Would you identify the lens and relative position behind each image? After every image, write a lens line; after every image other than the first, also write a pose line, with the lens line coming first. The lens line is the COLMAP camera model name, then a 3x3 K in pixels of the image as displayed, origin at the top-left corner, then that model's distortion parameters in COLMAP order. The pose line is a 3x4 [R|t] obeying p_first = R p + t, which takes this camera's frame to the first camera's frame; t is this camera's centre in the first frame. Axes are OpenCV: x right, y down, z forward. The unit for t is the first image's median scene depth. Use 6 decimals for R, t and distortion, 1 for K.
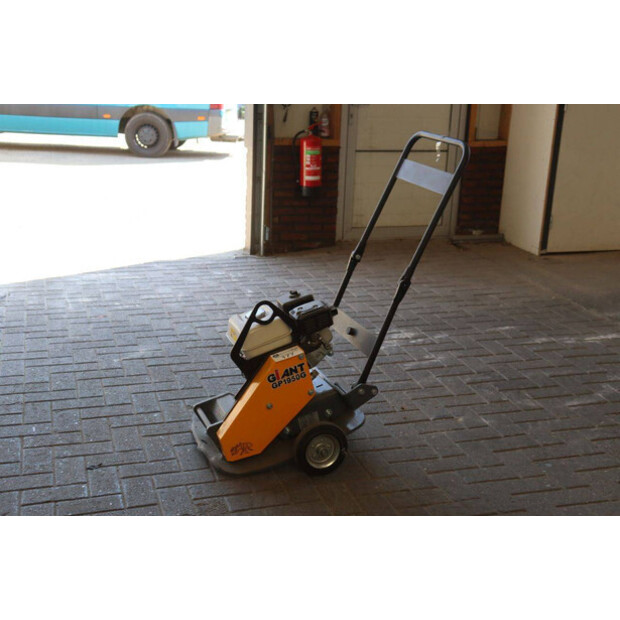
lens RADIAL K [[825.2, 0, 310.0], [0, 825.2, 310.0], [0, 0, 1]] dist [0.033099, 0.050630]
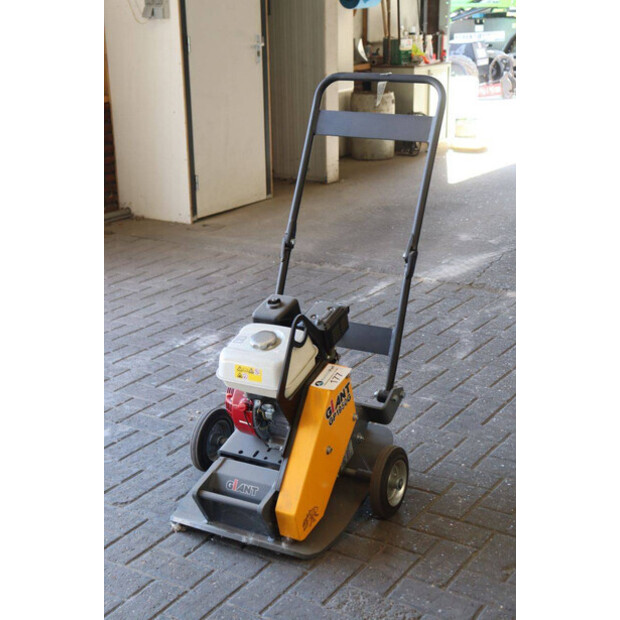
lens RADIAL K [[961.3, 0, 310.0], [0, 961.3, 310.0], [0, 0, 1]] dist [0.058878, 0.184216]
pose [[0.761200, -0.235635, 0.604194, -0.375913], [0.228271, 0.969385, 0.090469, -0.060493], [-0.607014, 0.069055, 0.791685, 0.205000]]
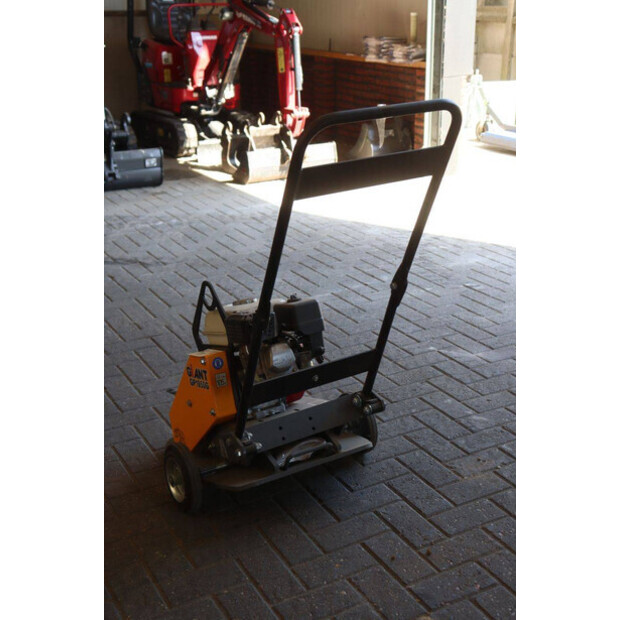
lens RADIAL K [[868.8, 0, 310.0], [0, 868.8, 310.0], [0, 0, 1]] dist [0.004728, 0.040629]
pose [[0.202224, 0.296179, -0.933479, 0.516349], [-0.262766, 0.934631, 0.239621, -0.144352], [0.943430, 0.196830, 0.266830, 0.575549]]
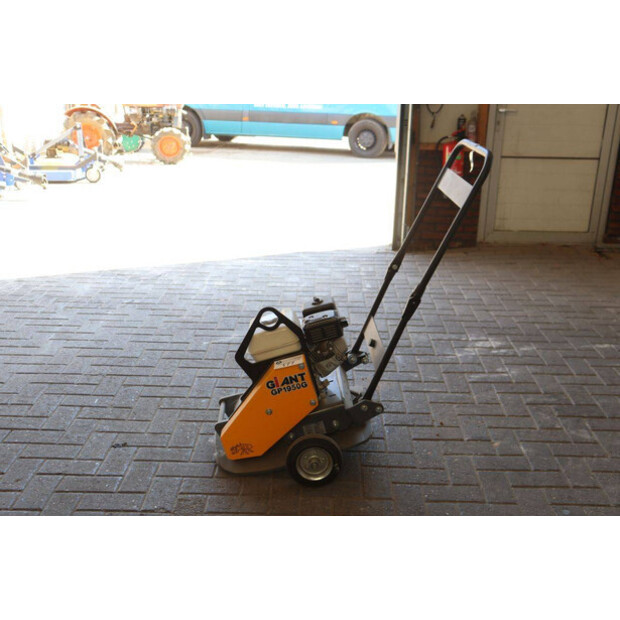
lens RADIAL K [[695.1, 0, 326.8], [0, 695.1, 311.5], [0, 0, 1]] dist [-0.010288, 0.015722]
pose [[0.953908, 0.085962, -0.287523, 0.167891], [-0.075793, 0.996046, 0.046335, -0.033224], [0.290369, -0.022407, 0.956652, 0.142293]]
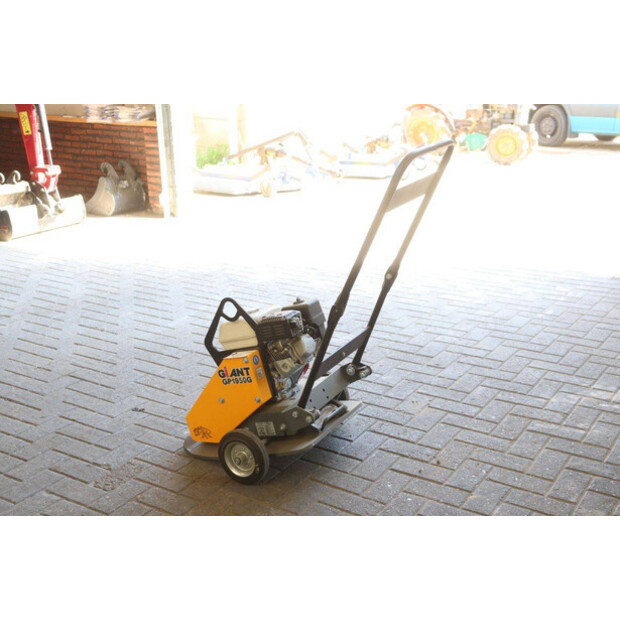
lens RADIAL K [[786.7, 0, 332.0], [0, 786.7, 308.3], [0, 0, 1]] dist [0.008174, 0.030520]
pose [[0.654926, 0.189911, -0.731441, 0.489249], [-0.185507, 0.978694, 0.088007, -0.071064], [0.732570, 0.078049, 0.676202, 0.288888]]
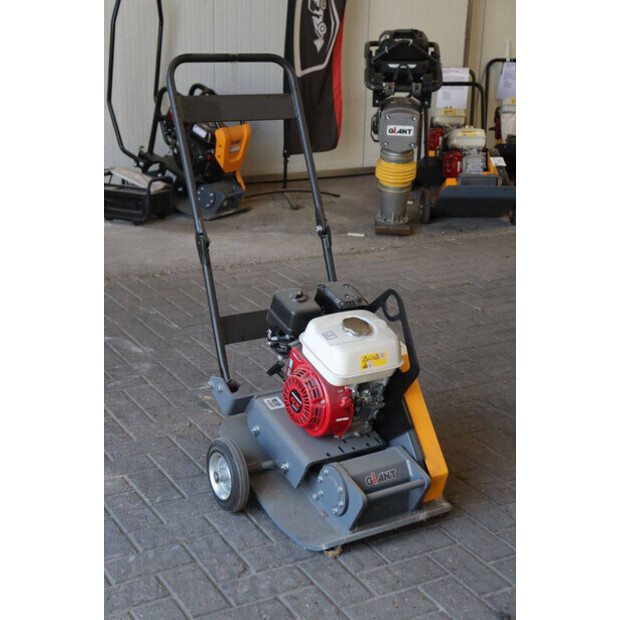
lens RADIAL K [[1046.1, 0, 310.0], [0, 1046.1, 310.0], [0, 0, 1]] dist [0.145307, -0.013291]
pose [[-0.197319, -0.326108, 0.924510, -0.624088], [0.262224, 0.891132, 0.370301, -0.249712], [-0.944618, 0.315496, -0.090323, 0.785725]]
